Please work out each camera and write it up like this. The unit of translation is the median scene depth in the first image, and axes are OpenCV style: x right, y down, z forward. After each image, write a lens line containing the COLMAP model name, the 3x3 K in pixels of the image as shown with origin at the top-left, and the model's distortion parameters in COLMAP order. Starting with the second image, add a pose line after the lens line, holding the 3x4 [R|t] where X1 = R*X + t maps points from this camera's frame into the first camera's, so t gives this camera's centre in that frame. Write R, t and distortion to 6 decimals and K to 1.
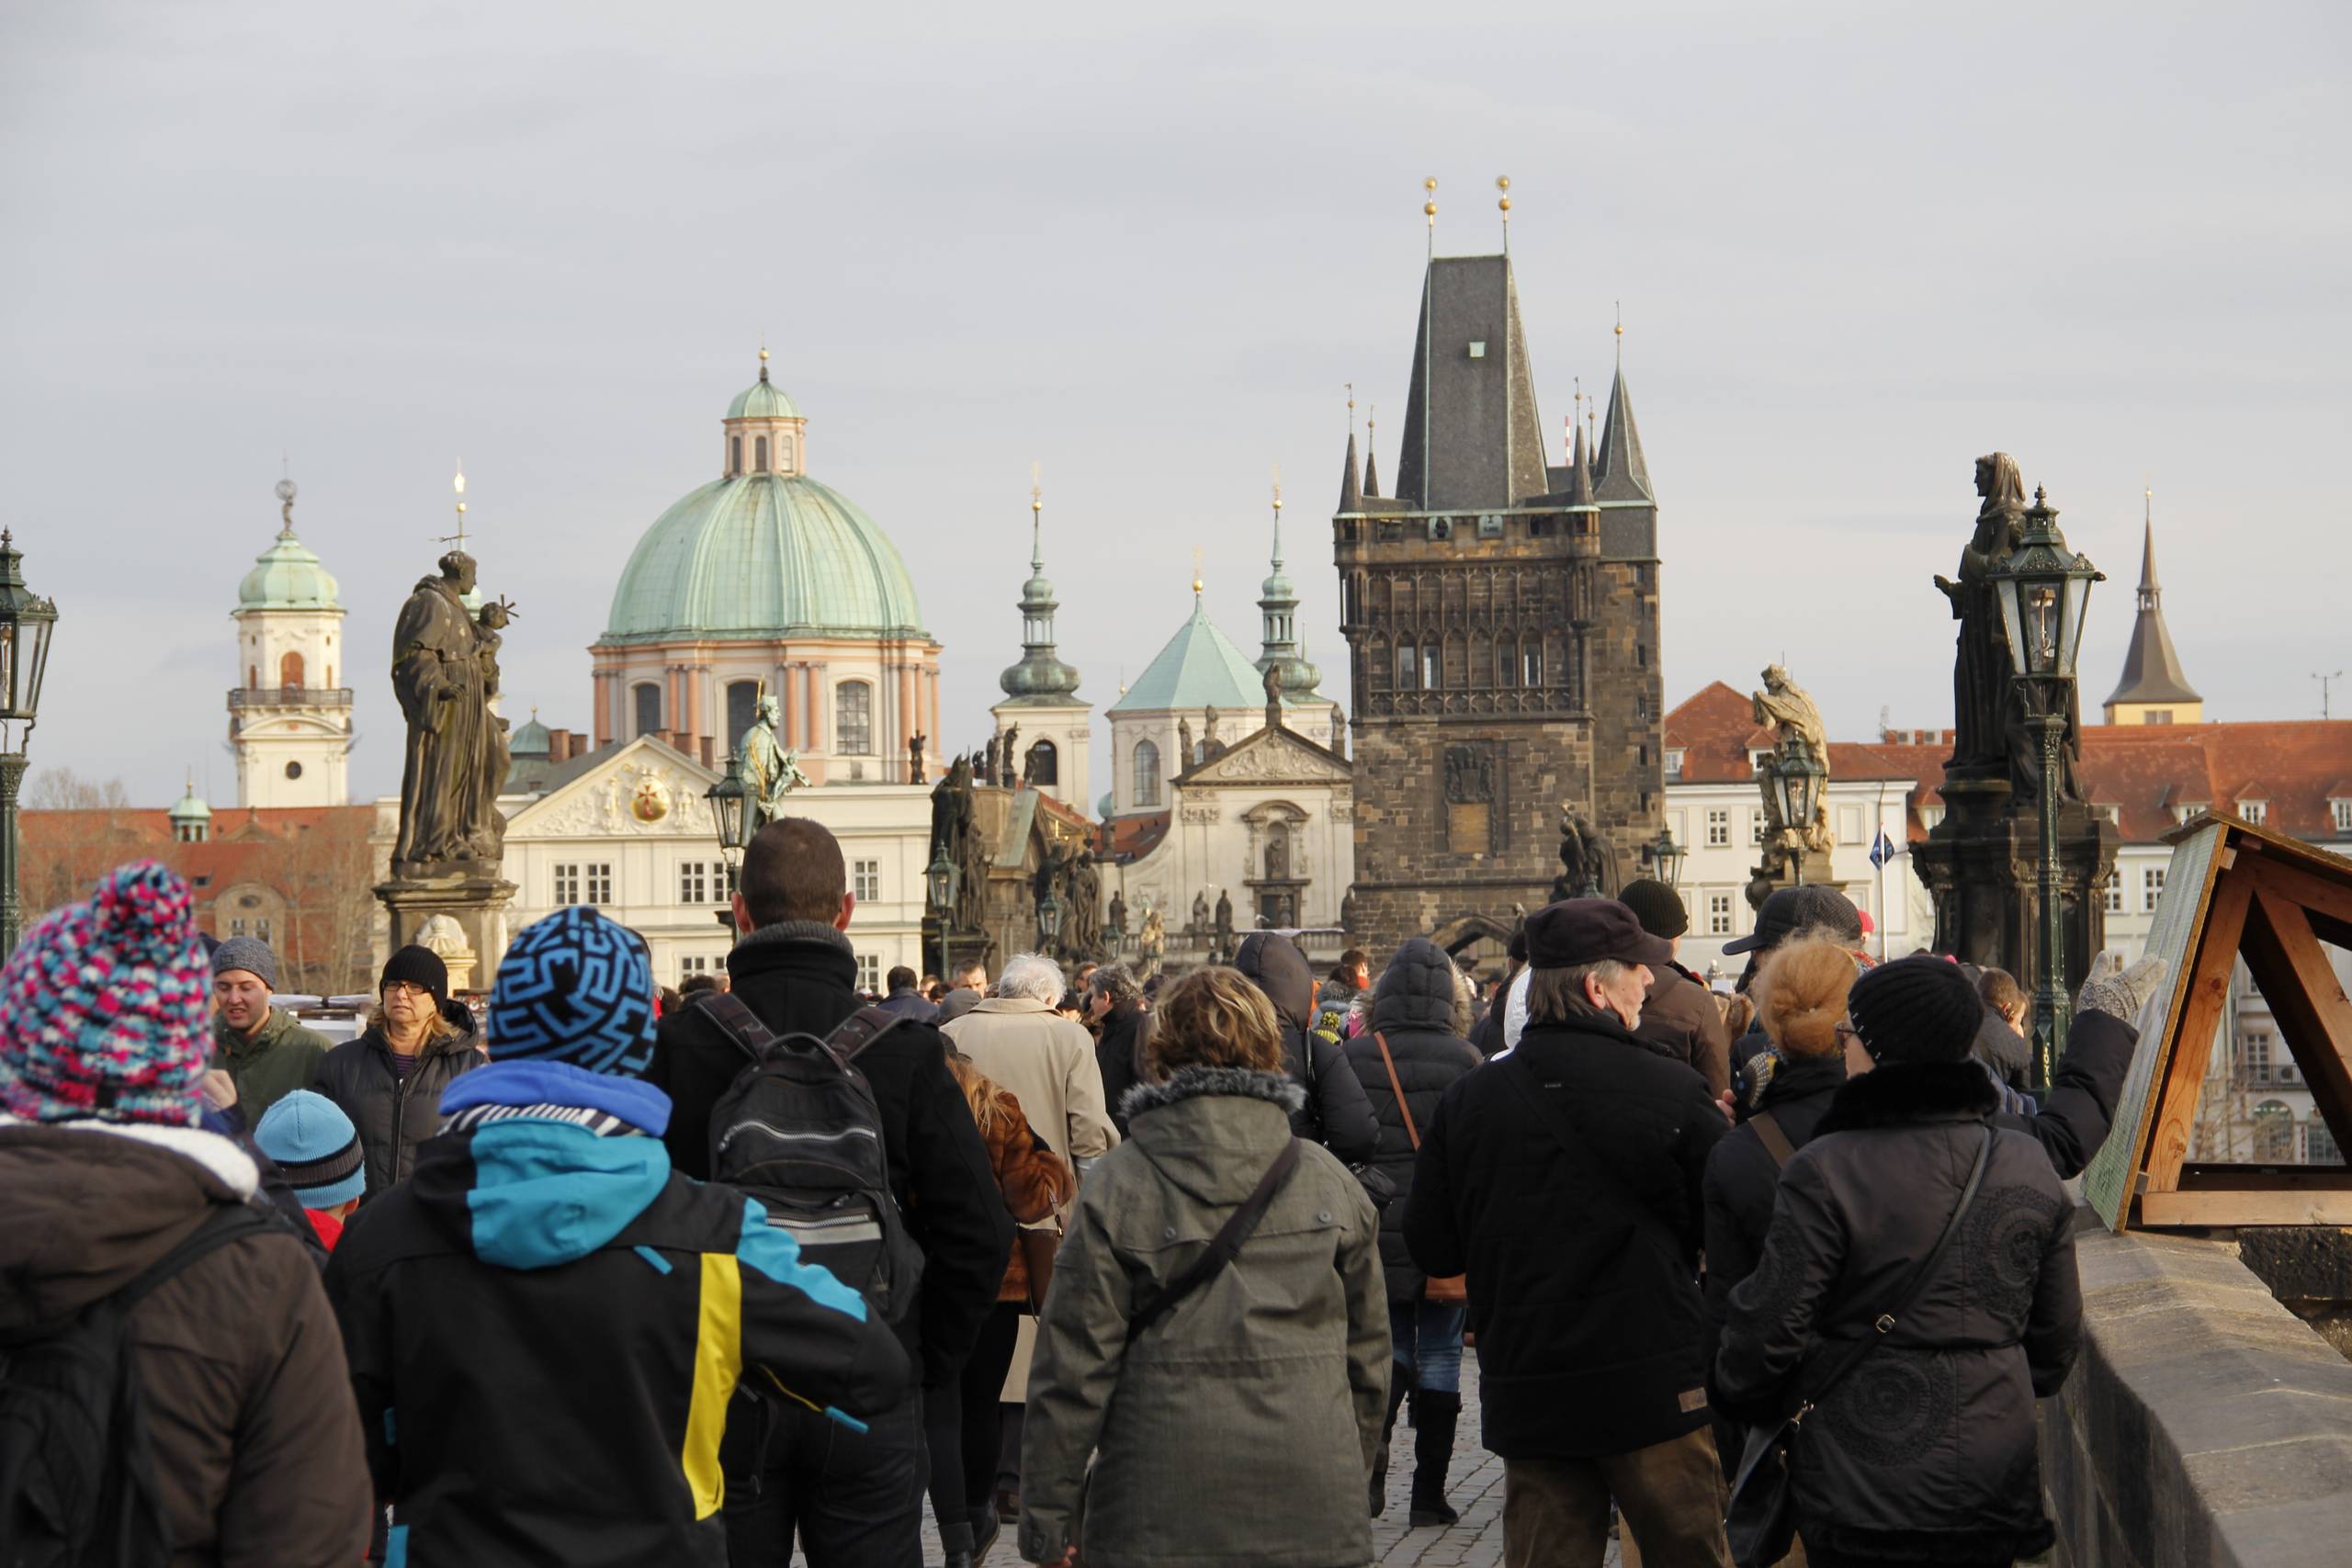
lens RADIAL K [[6835.6, 0, 1182.1], [0, 6835.6, 788.8], [0, 0, 1]] dist [0.486962, 0.000000]
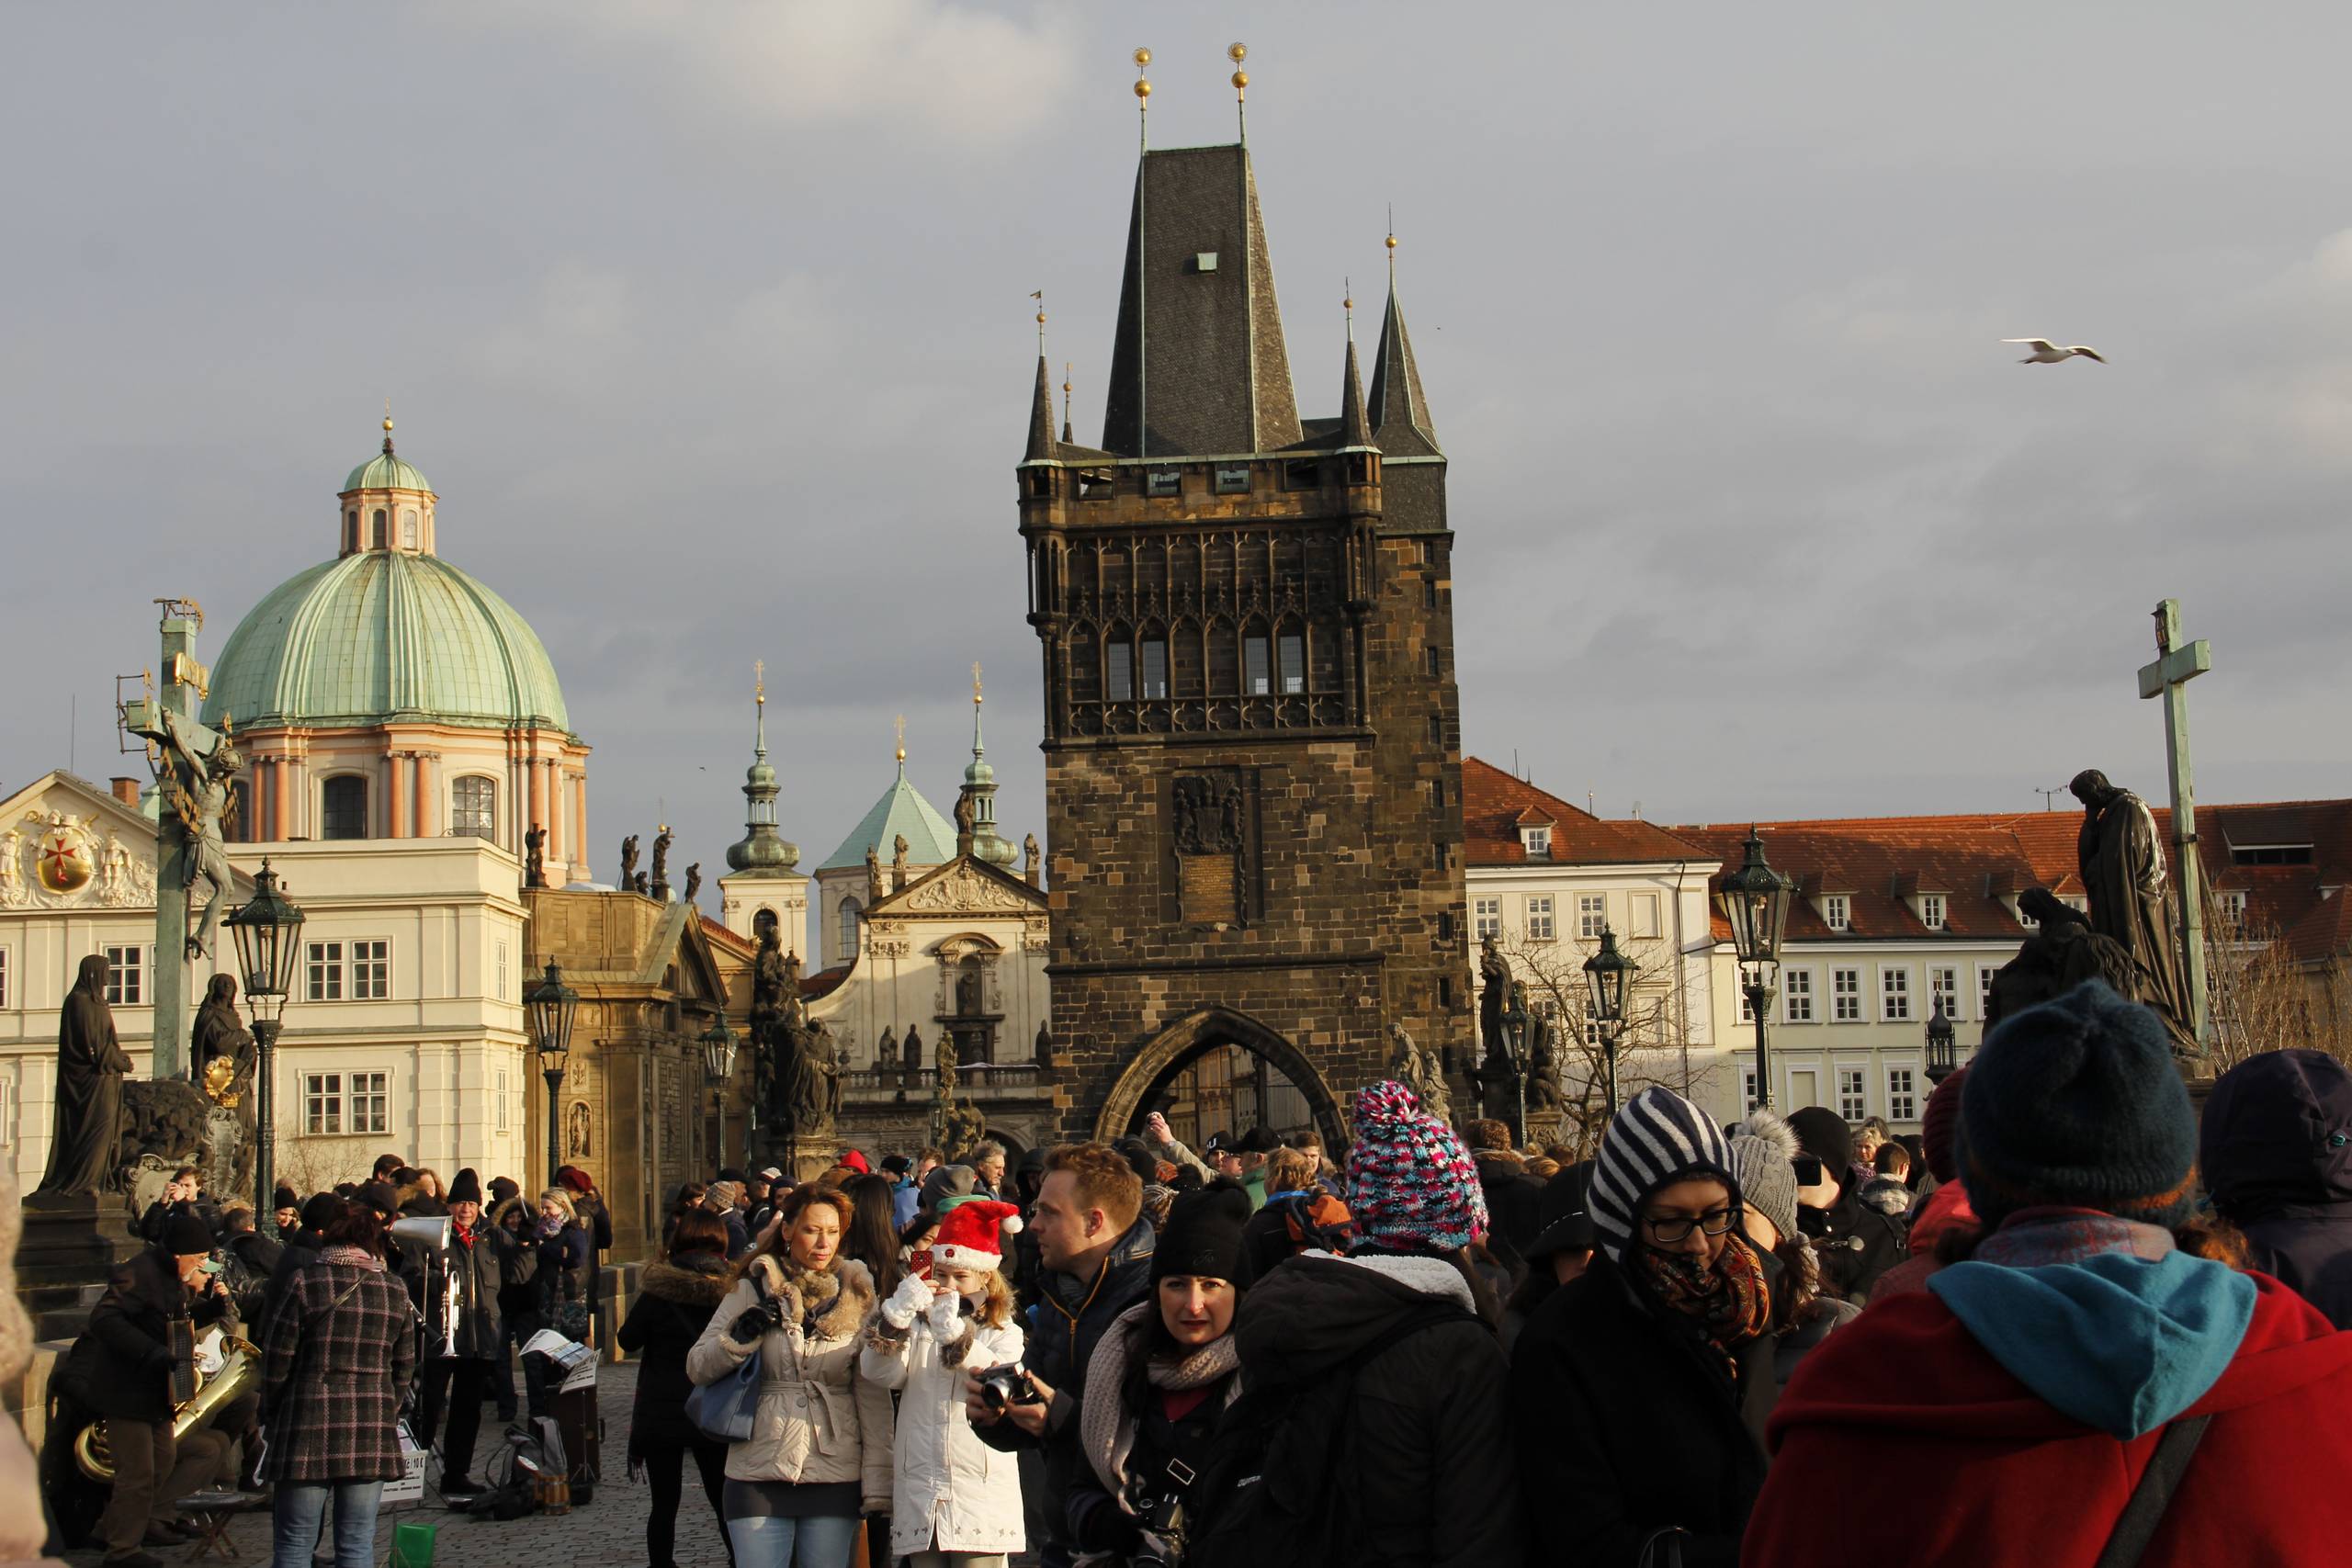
lens RADIAL K [[3478.2, 0, 1165.4], [0, 3478.2, 791.3], [0, 0, 1]] dist [0.083470, 0.000000]
pose [[0.998220, -0.004840, 0.059441, 0.015274], [0.009210, 0.997255, -0.073469, 0.022126], [-0.058922, 0.073886, 0.995524, 0.620449]]
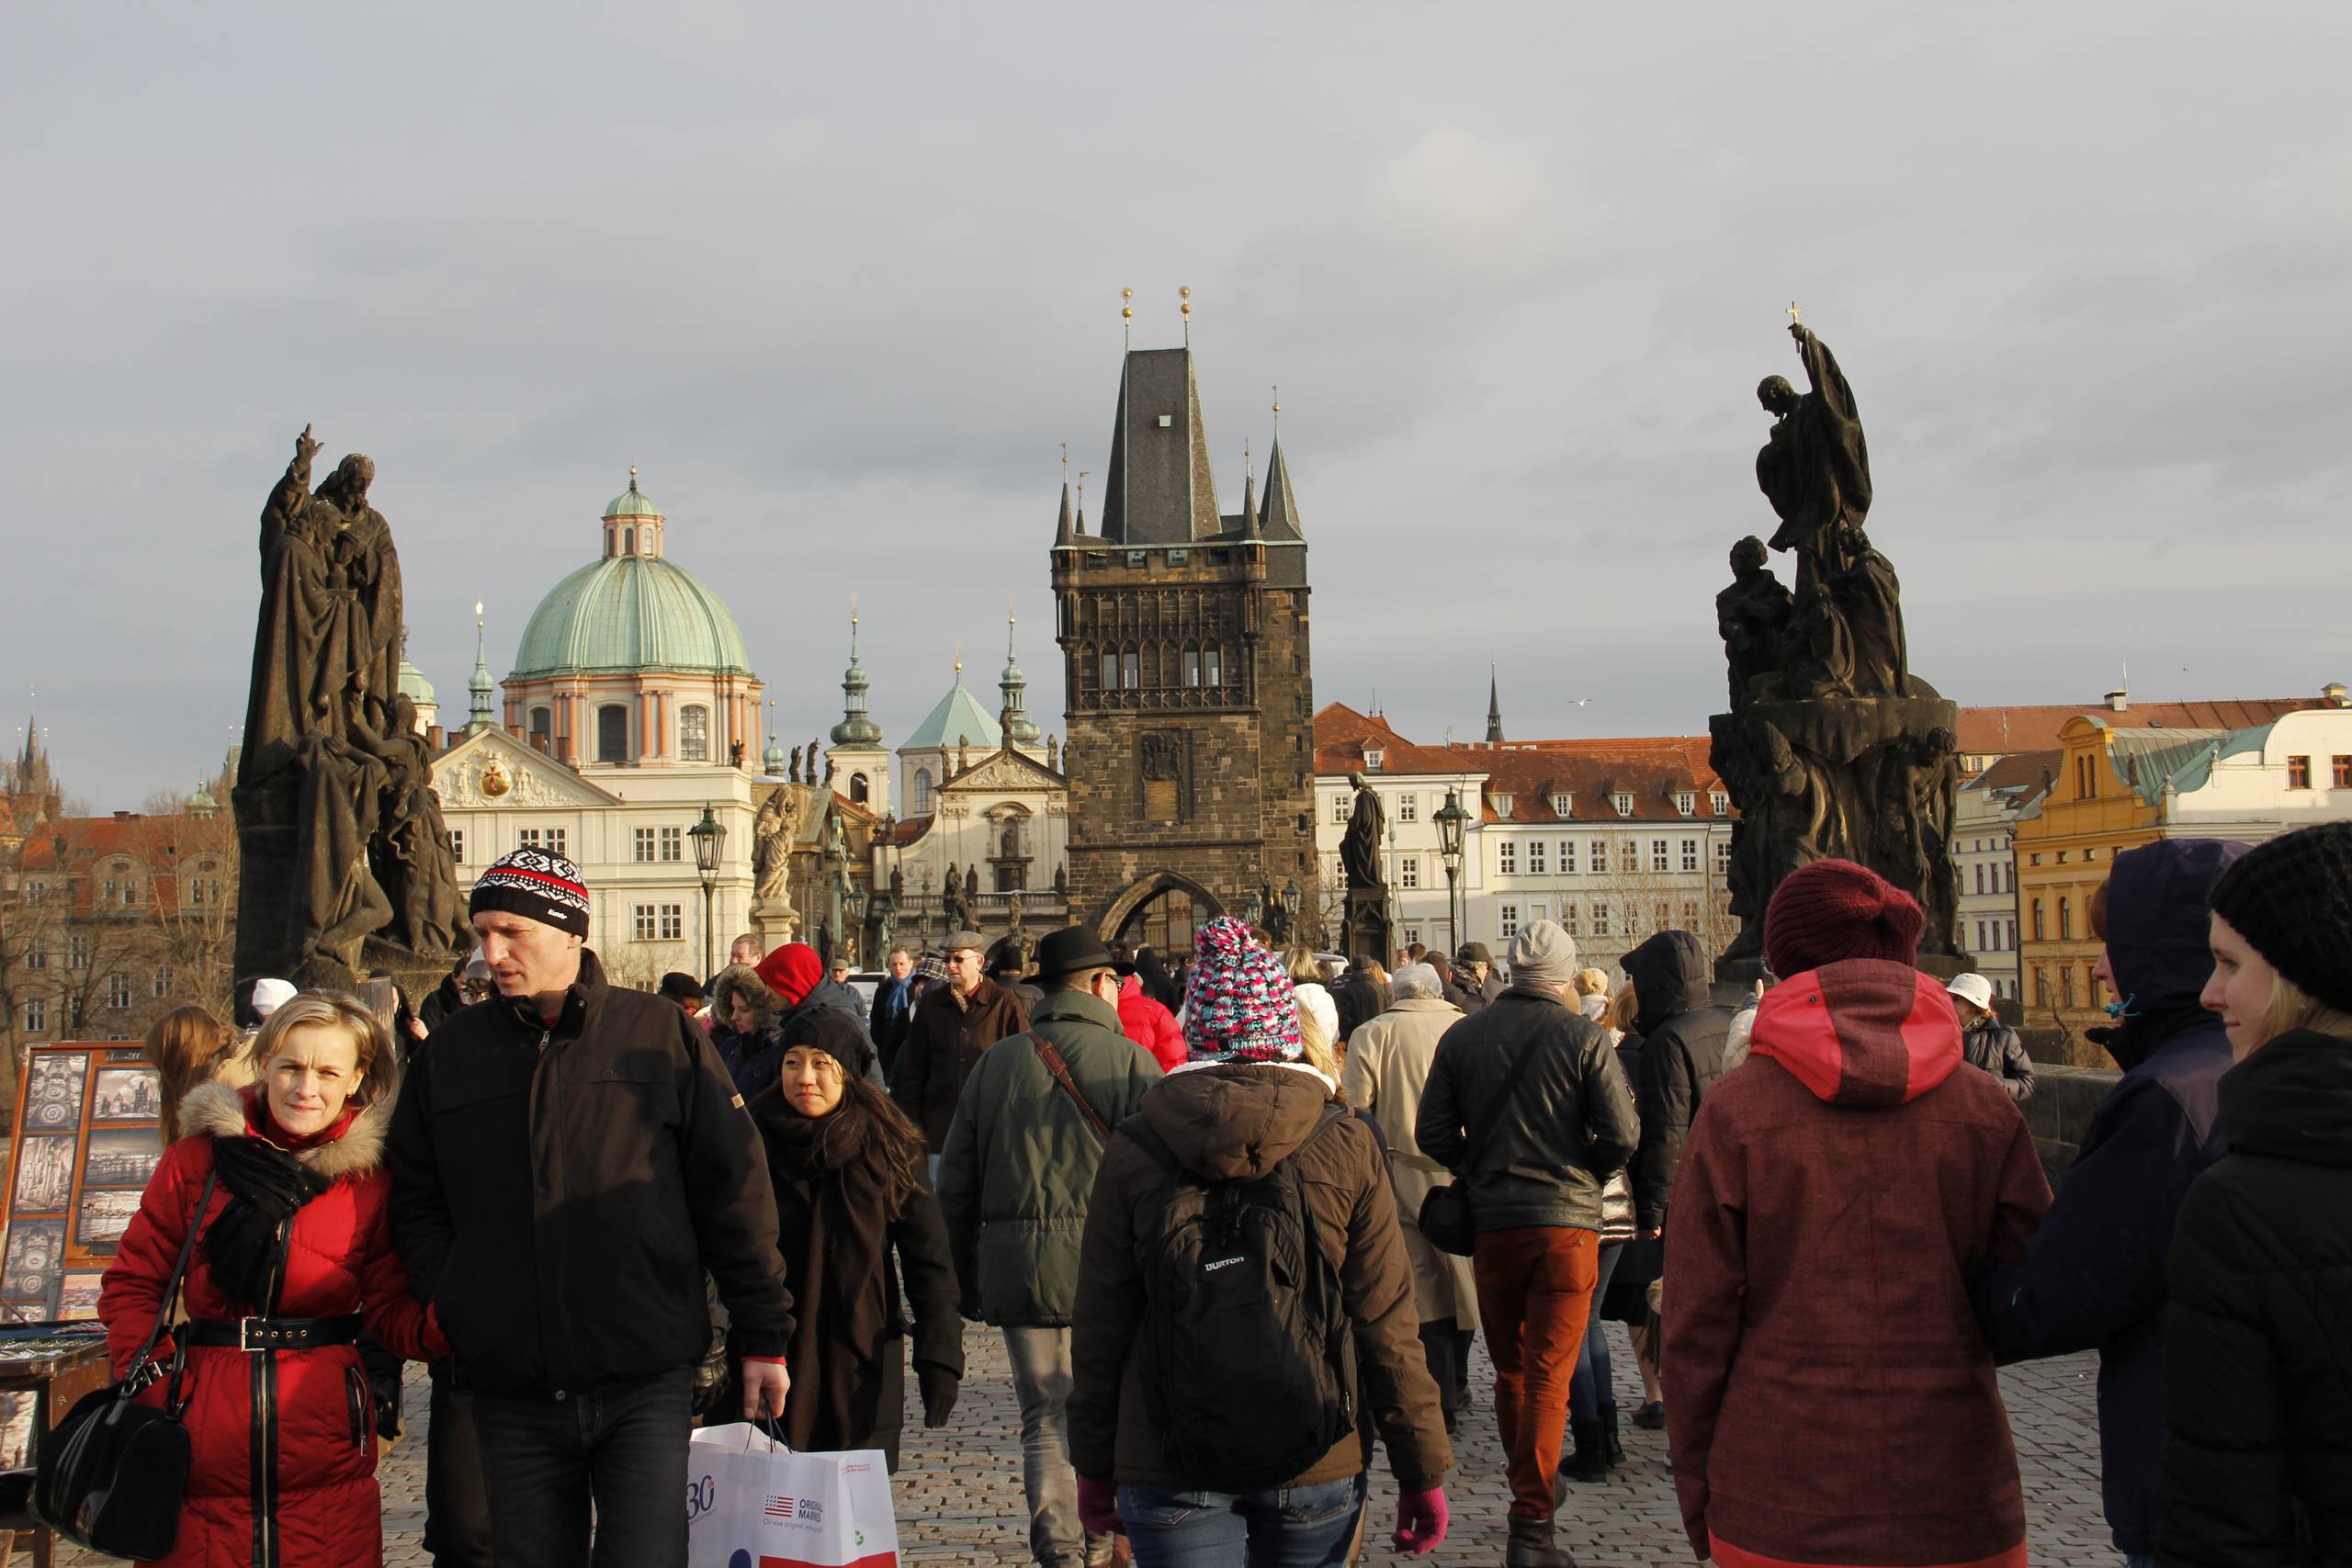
lens RADIAL K [[3099.7, 0, 1169.0], [0, 3099.7, 793.3], [0, 0, 1]] dist [-0.034548, 0.000000]
pose [[0.998066, -0.000588, 0.062162, 0.008433], [0.001738, 0.999828, -0.018450, 0.014495], [-0.062141, 0.018522, 0.997896, 0.433588]]
